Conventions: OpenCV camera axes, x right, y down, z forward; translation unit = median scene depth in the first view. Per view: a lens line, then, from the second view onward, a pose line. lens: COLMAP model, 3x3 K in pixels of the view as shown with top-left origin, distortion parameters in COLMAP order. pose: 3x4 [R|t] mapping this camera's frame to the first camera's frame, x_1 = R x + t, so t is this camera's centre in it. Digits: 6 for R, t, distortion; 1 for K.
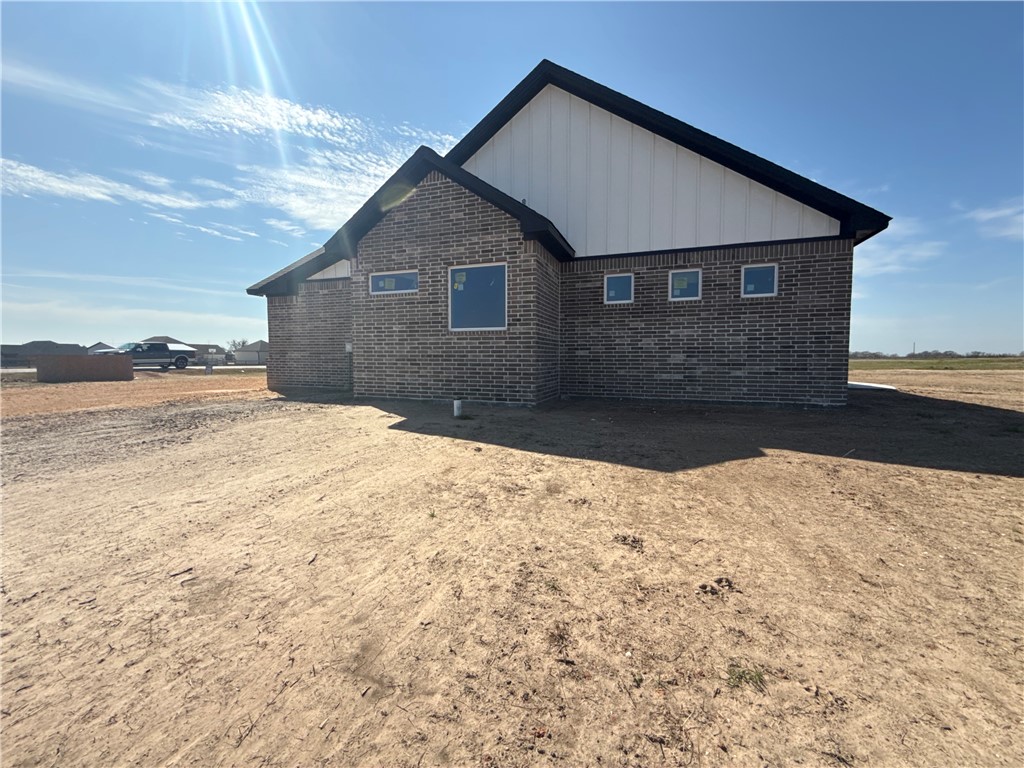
lens RADIAL K [[406.0, 0, 510.3], [0, 406.0, 383.7], [0, 0, 1]] dist [-0.000919, -0.000330]
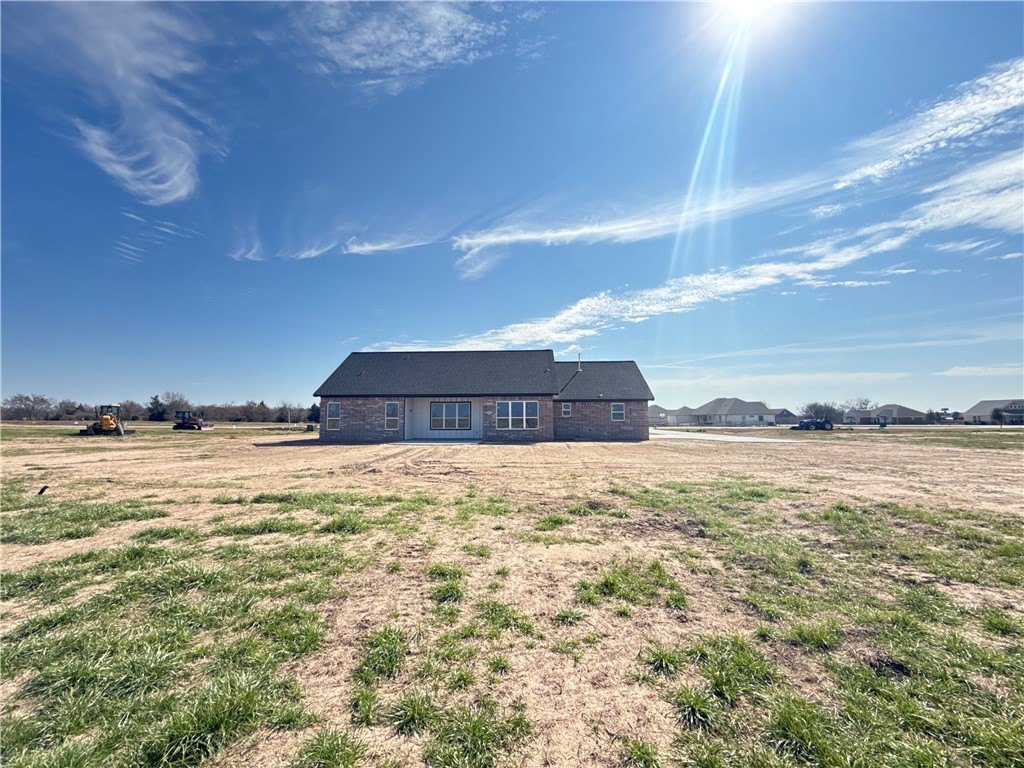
lens RADIAL K [[406.0, 0, 510.3], [0, 406.0, 383.7], [0, 0, 1]] dist [-0.000919, -0.000330]
pose [[0.355166, -0.085659, -0.930870, -0.209723], [-0.054705, 0.992182, -0.112173, 0.001903], [0.933201, 0.090763, 0.347703, -0.051949]]
